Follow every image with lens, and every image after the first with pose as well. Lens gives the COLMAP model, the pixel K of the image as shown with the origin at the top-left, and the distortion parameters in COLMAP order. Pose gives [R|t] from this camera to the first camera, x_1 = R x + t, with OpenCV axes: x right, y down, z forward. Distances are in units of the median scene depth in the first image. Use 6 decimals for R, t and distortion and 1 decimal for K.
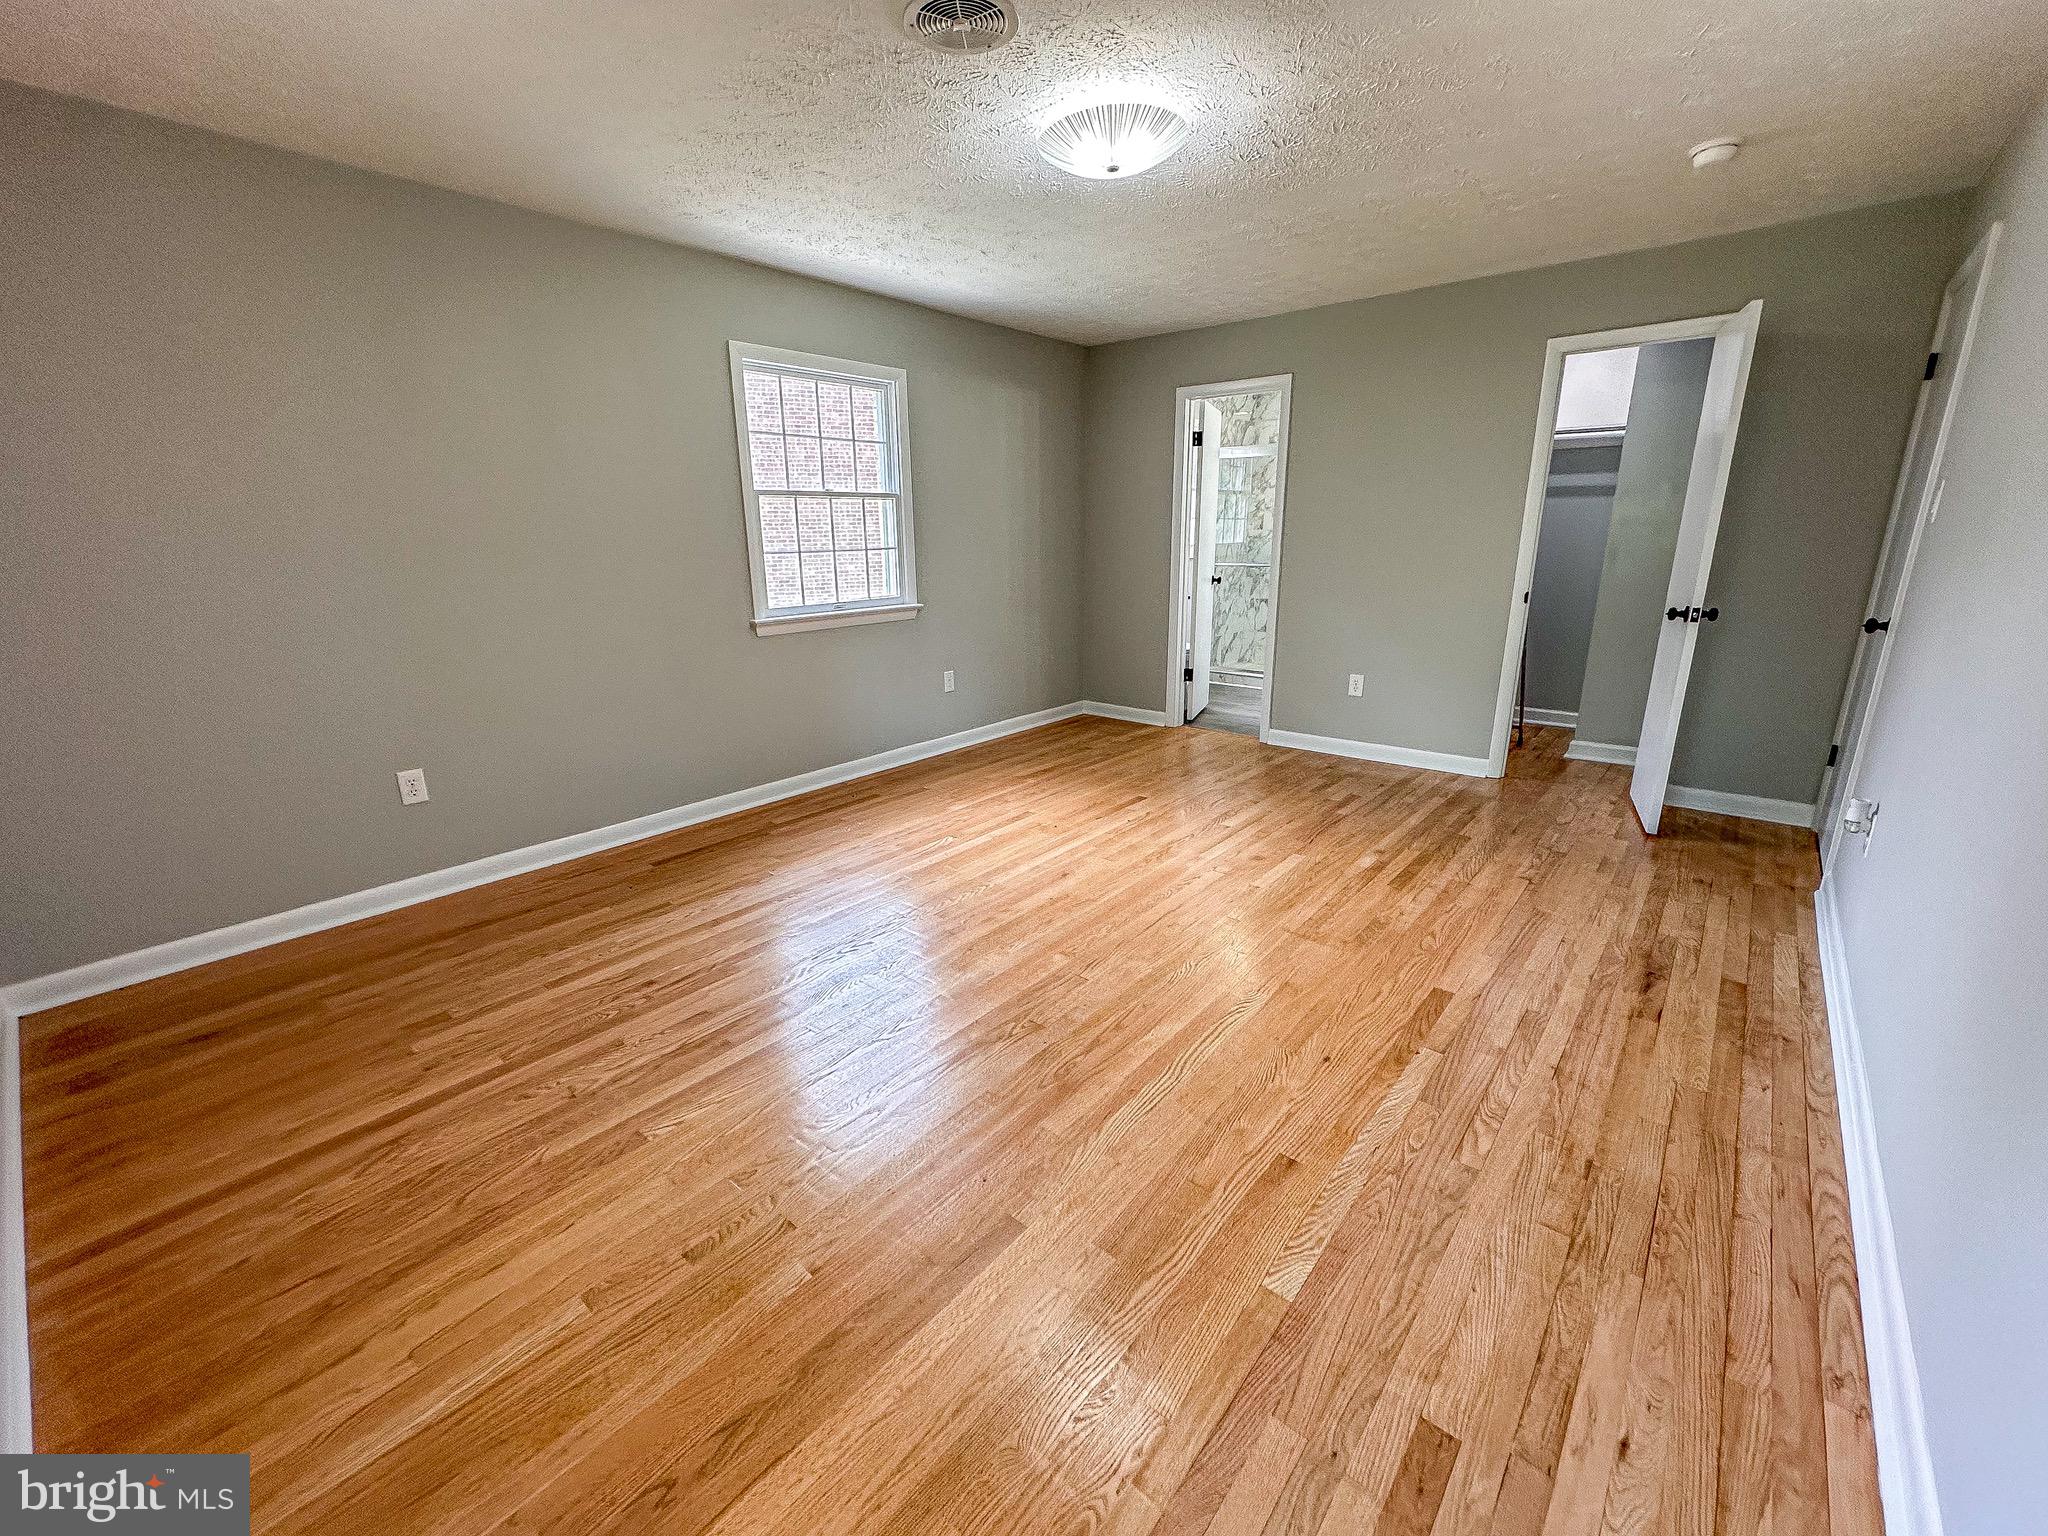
lens RADIAL K [[833.3, 0, 1007.4], [0, 833.3, 769.1], [0, 0, 1]] dist [0.000857, -0.000369]
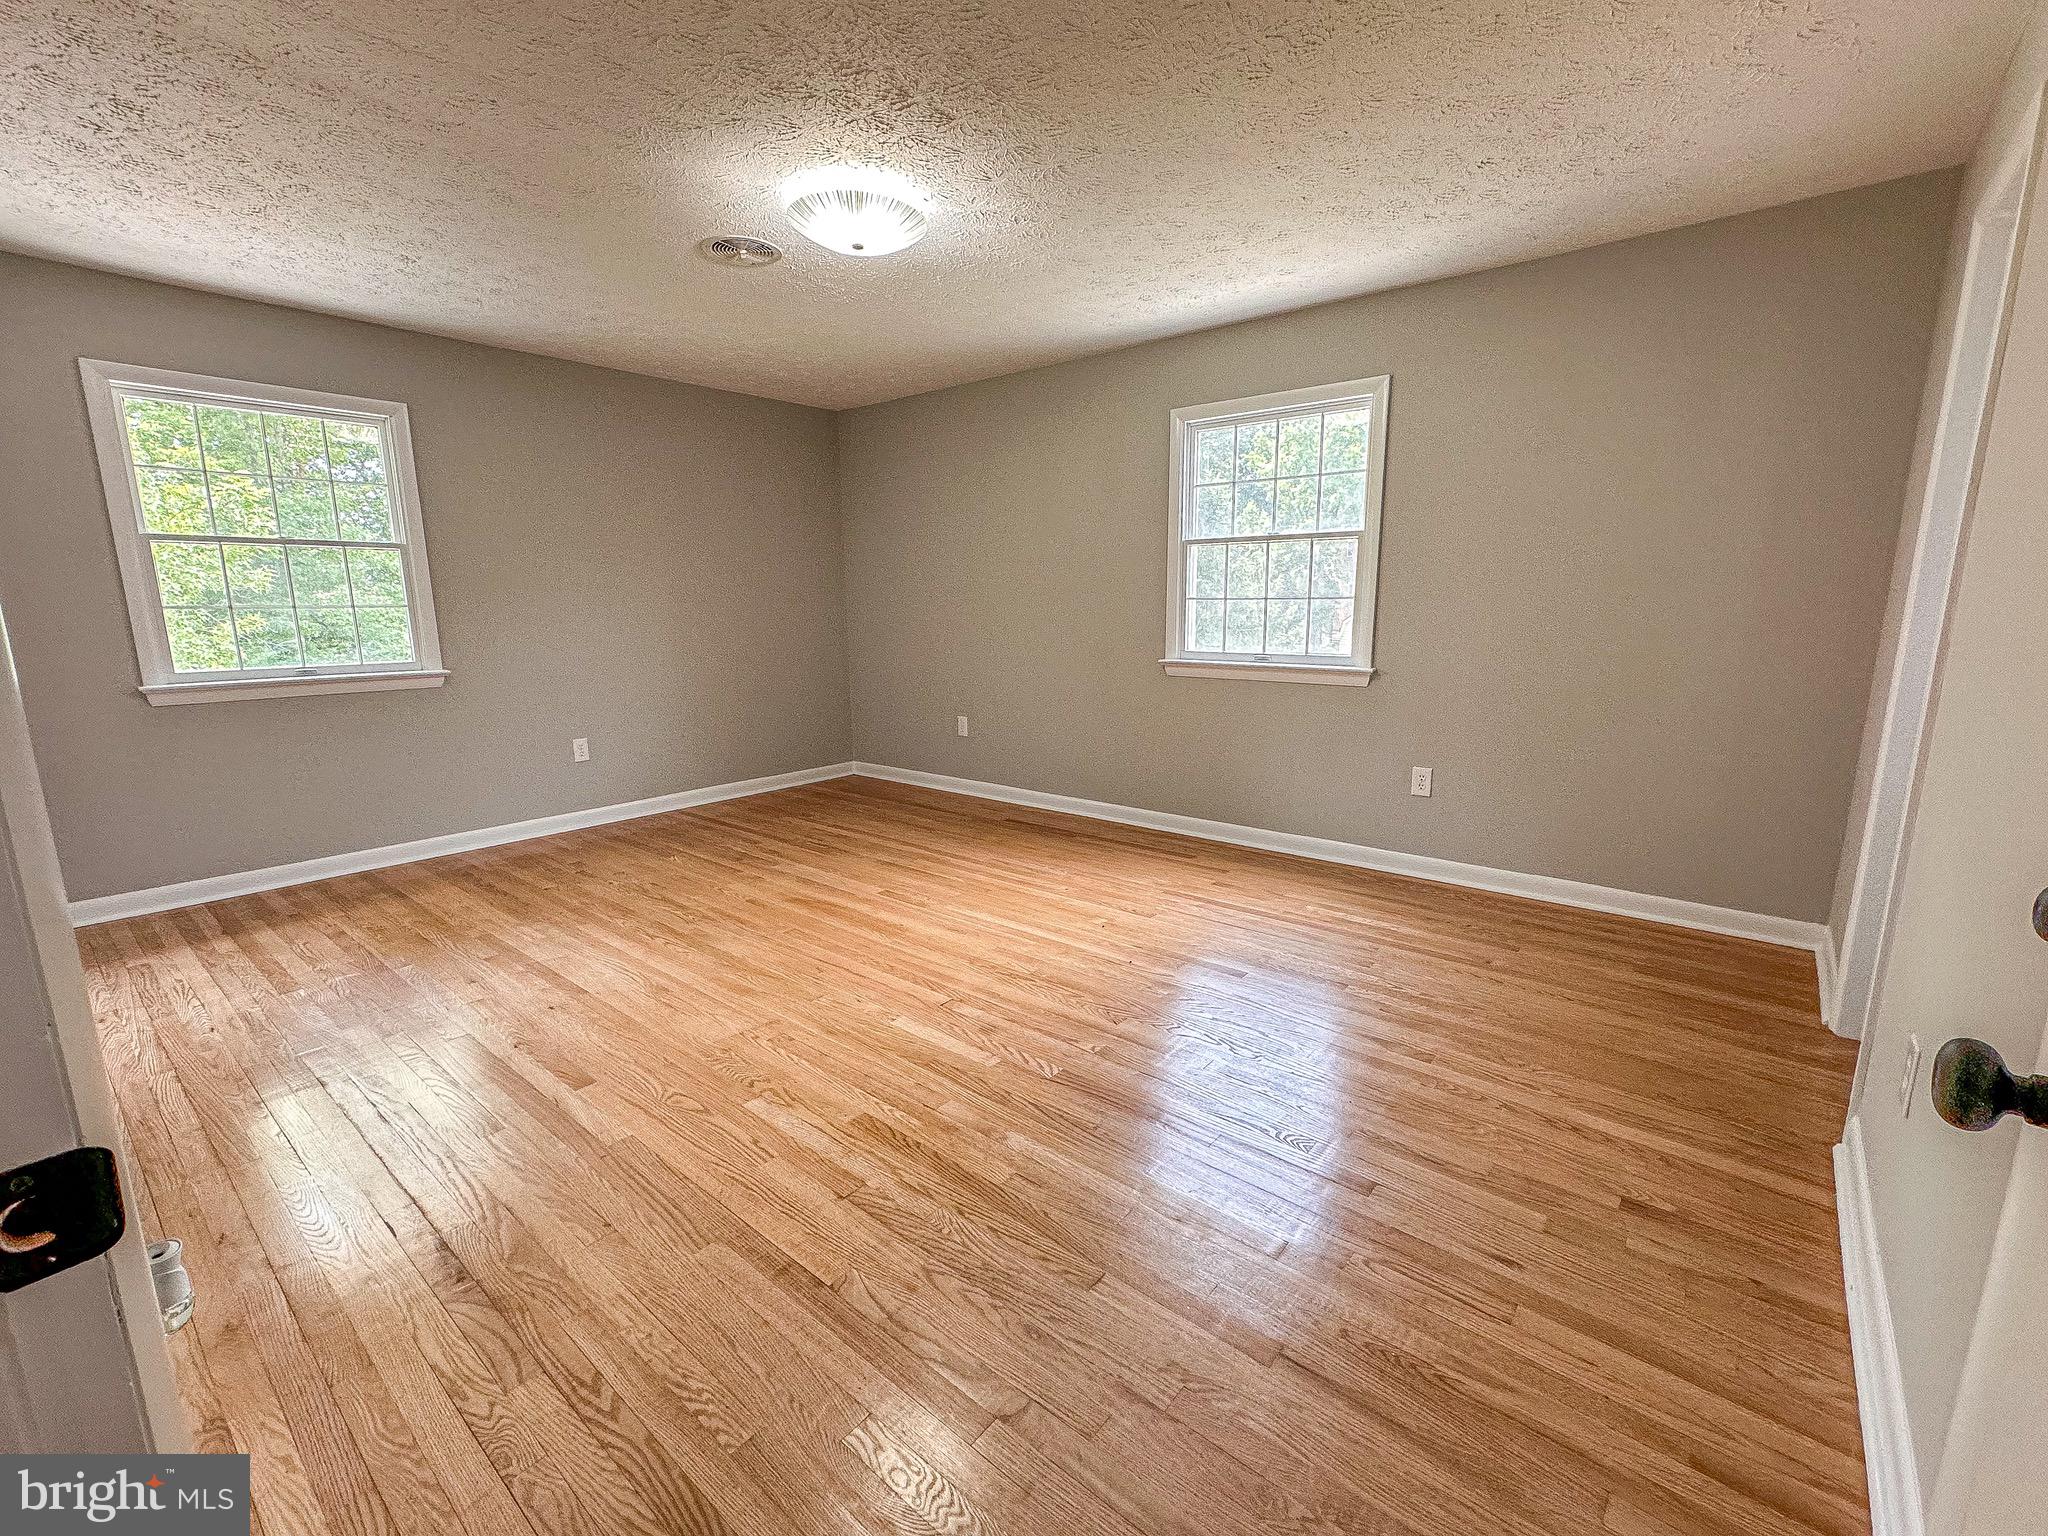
lens RADIAL K [[858.9, 0, 1021.0], [0, 858.9, 765.5], [0, 0, 1]] dist [0.003713, 0.000009]
pose [[0.044157, 0.209615, -0.976786, 0.772907], [-0.271143, 0.943555, 0.190226, -0.201495], [0.961526, 0.256449, 0.098501, 0.716085]]
